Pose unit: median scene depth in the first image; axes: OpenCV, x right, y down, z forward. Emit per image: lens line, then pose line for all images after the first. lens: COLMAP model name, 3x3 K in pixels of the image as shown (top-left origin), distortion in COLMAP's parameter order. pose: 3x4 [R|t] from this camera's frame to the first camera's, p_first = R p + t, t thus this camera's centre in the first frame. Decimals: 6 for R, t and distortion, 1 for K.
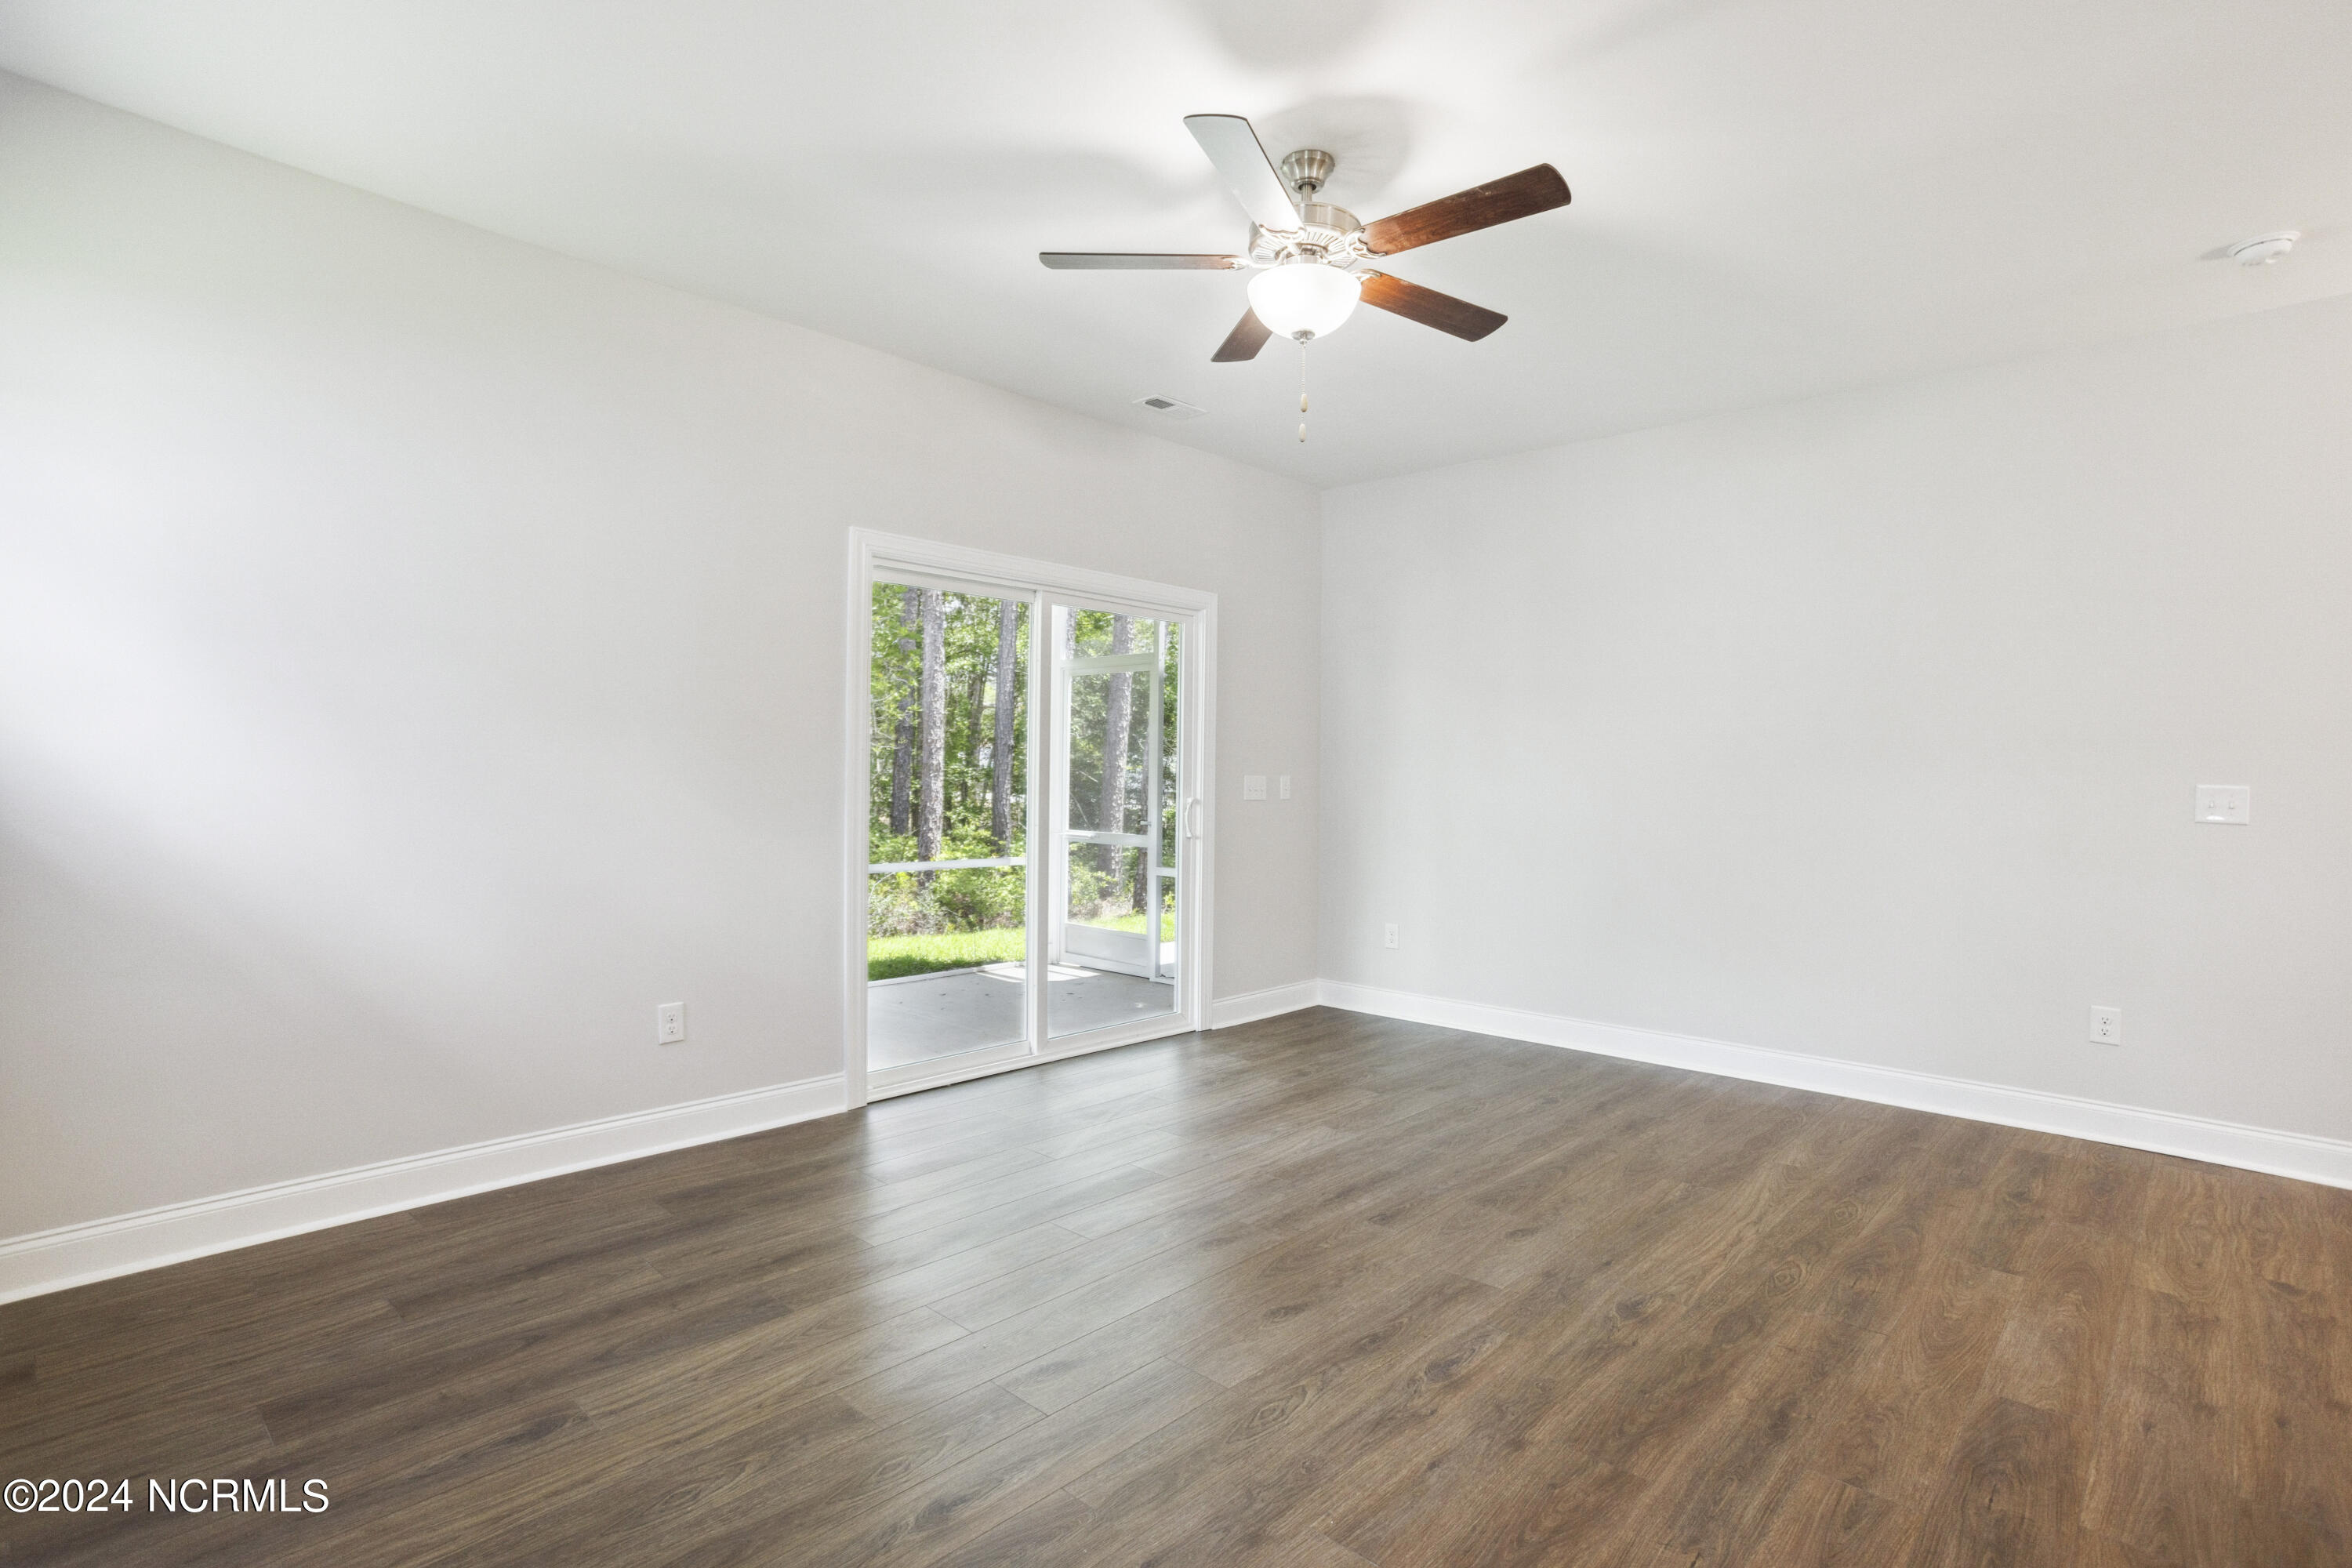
lens RADIAL K [[1136.3, 0, 1177.3], [0, 1136.3, 779.1], [0, 0, 1]] dist [-0.042272, 0.025077]
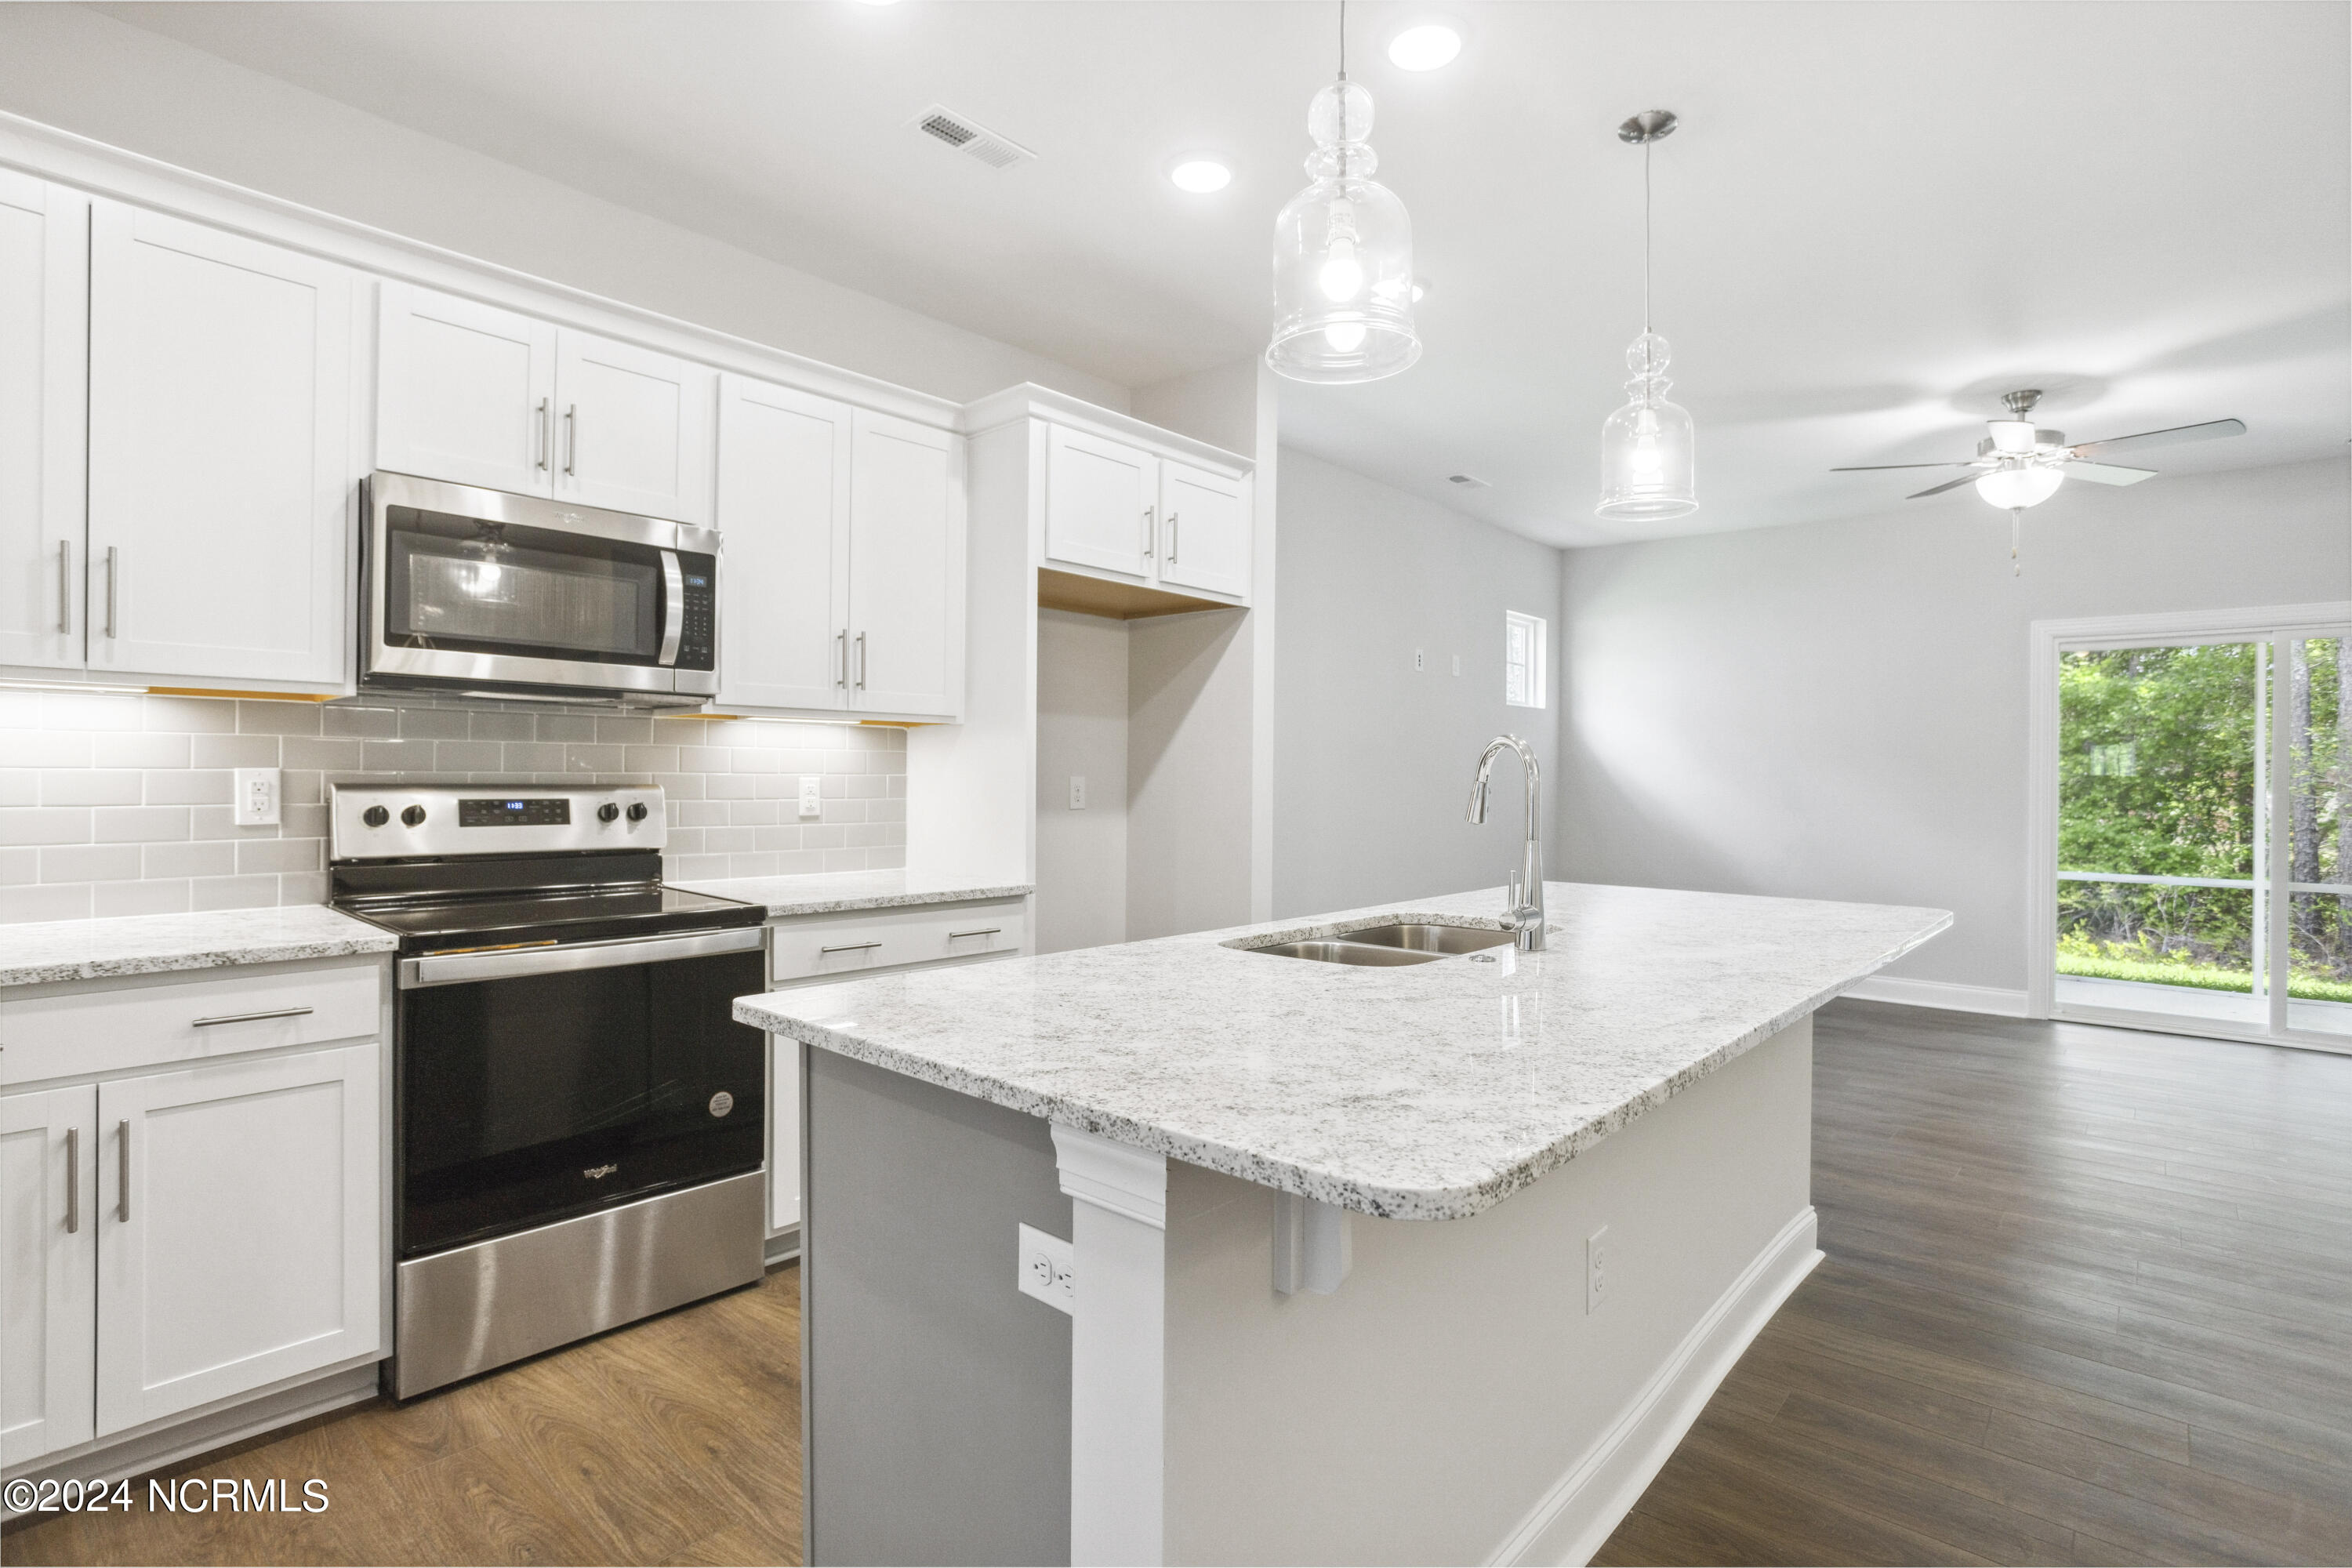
lens RADIAL K [[1177.3, 0, 1174.6], [0, 1177.3, 782.9], [0, 0, 1]] dist [-0.037327, 0.010133]
pose [[0.034814, -0.006129, -0.999375, 1.667037], [-0.017012, 0.999833, -0.006724, 0.024412], [0.999249, 0.017235, 0.034704, -0.235001]]
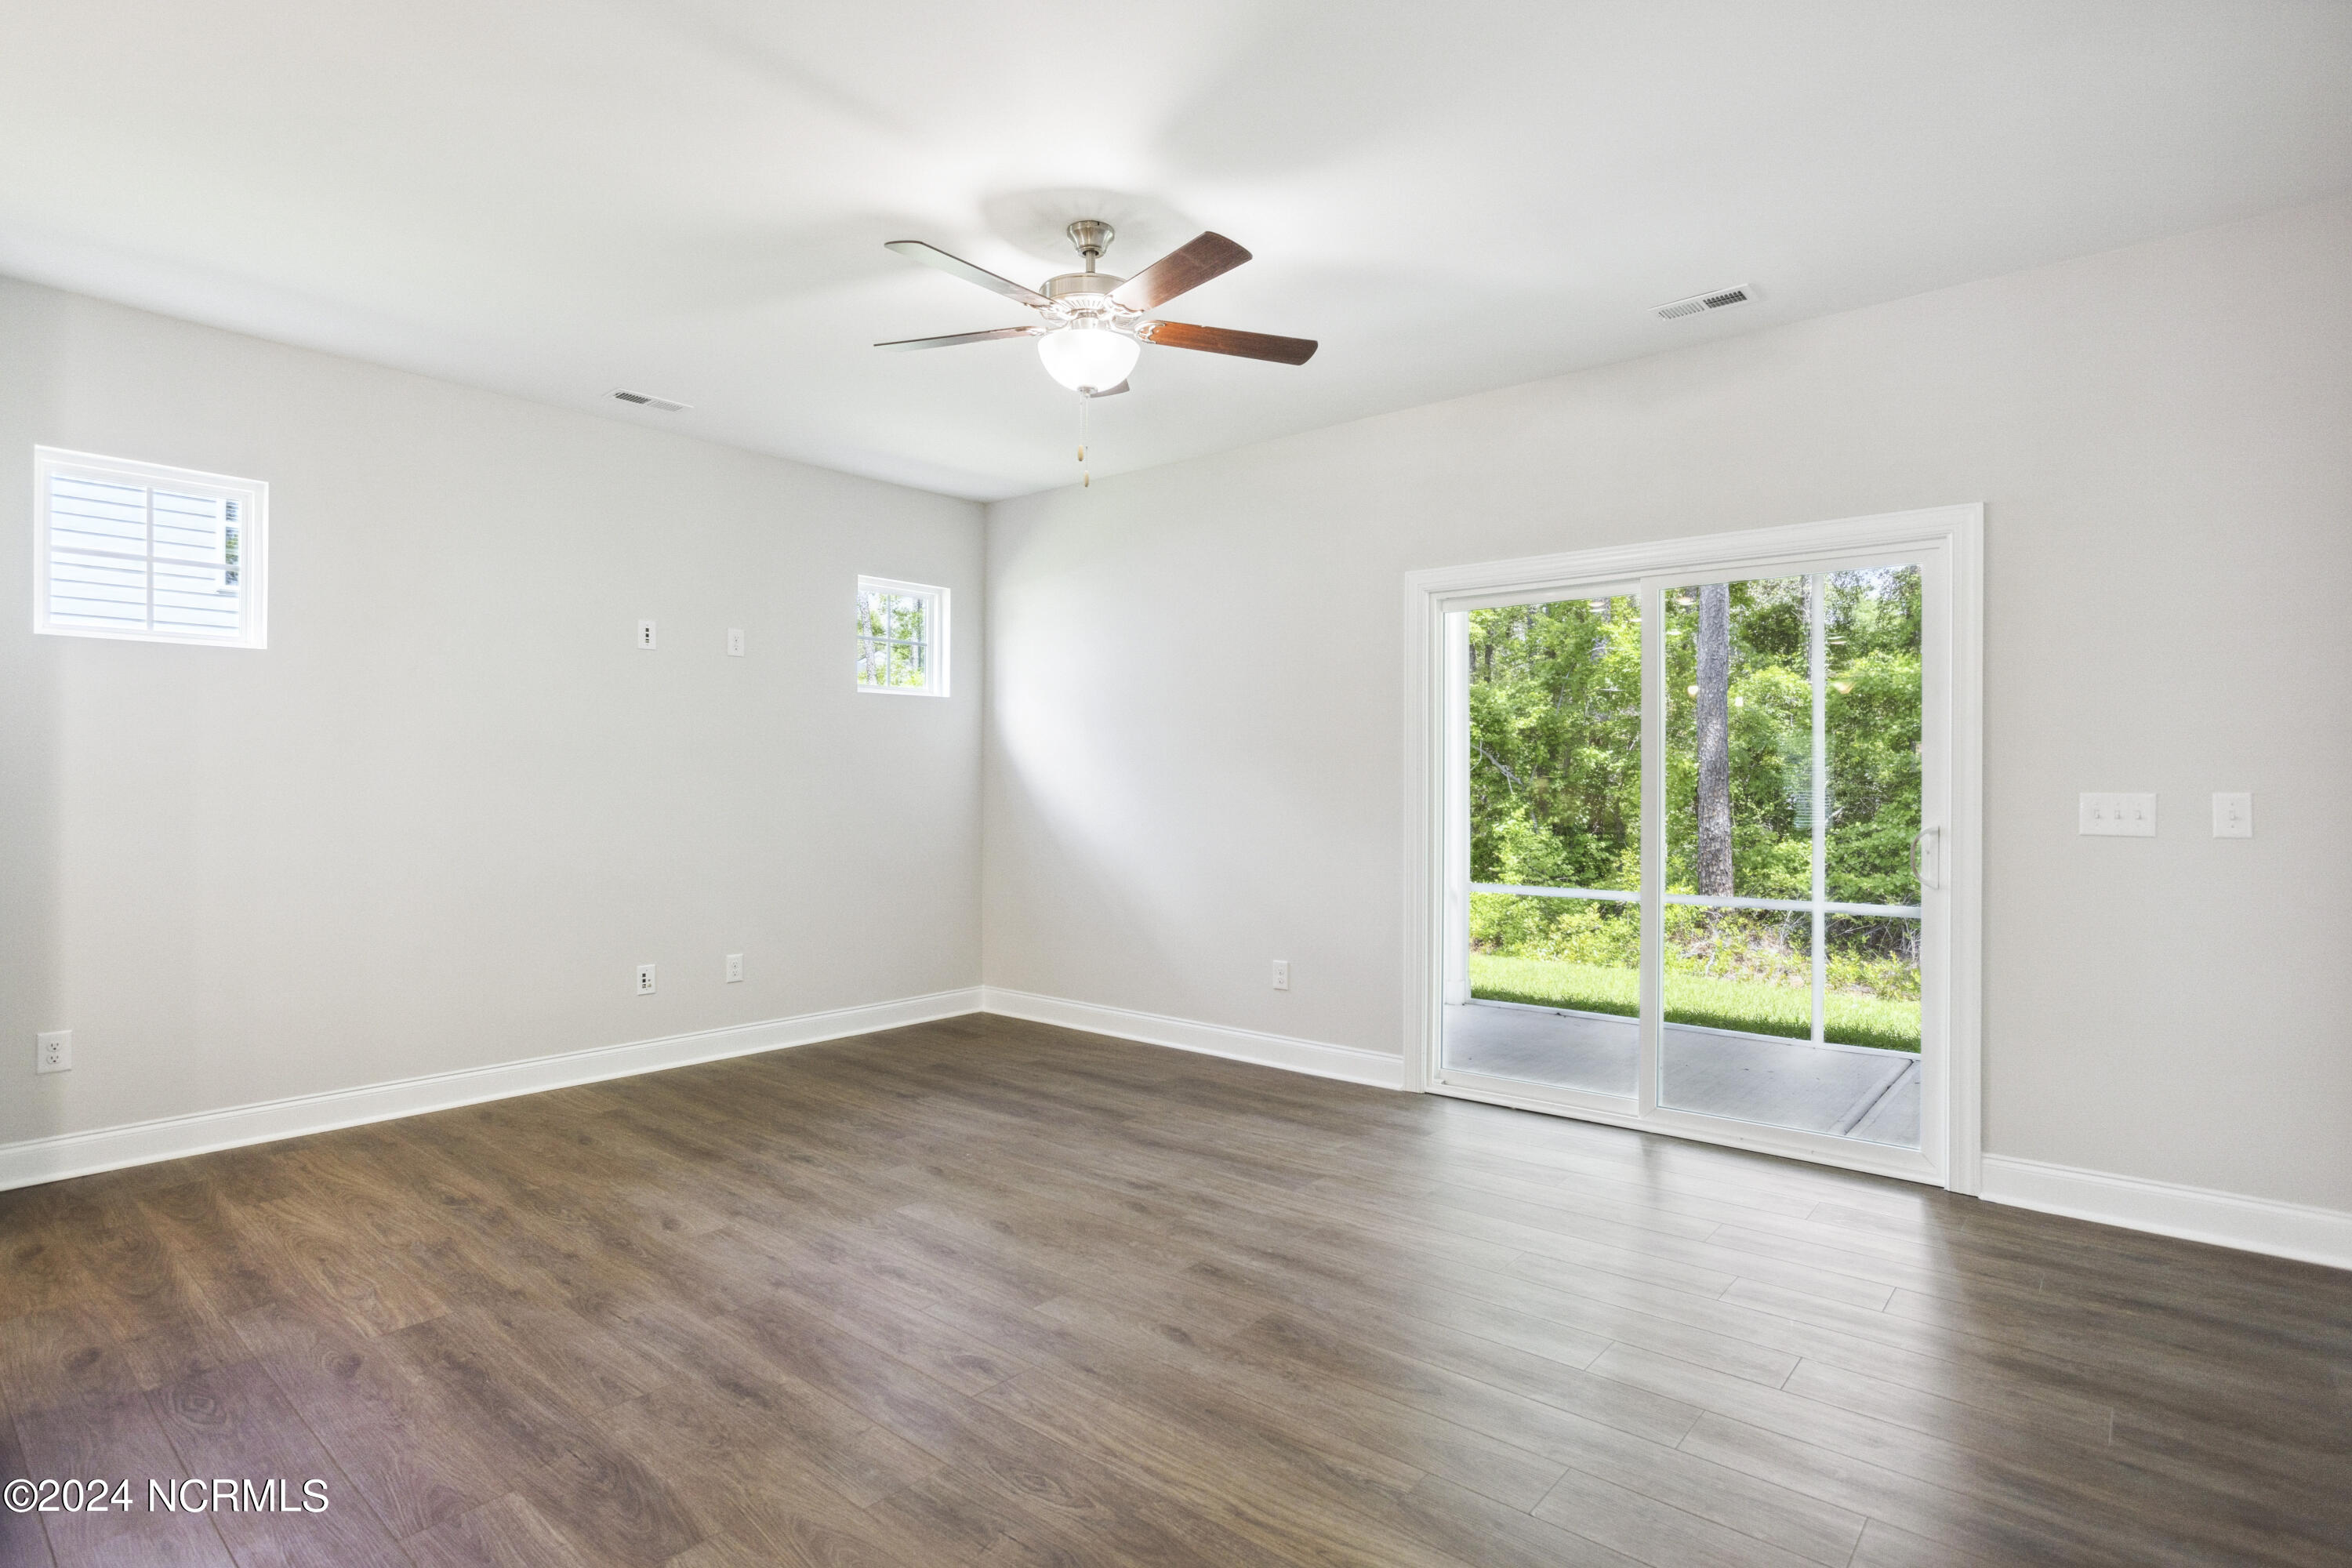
lens RADIAL K [[1177.3, 0, 1150.4], [0, 1177.3, 788.2], [0, 0, 1]] dist [-0.037327, 0.010133]
pose [[0.044459, -0.010515, -0.998956, 1.240172], [-0.008280, 0.999906, -0.010894, 0.010892], [0.998977, 0.008756, 0.044368, 0.995408]]
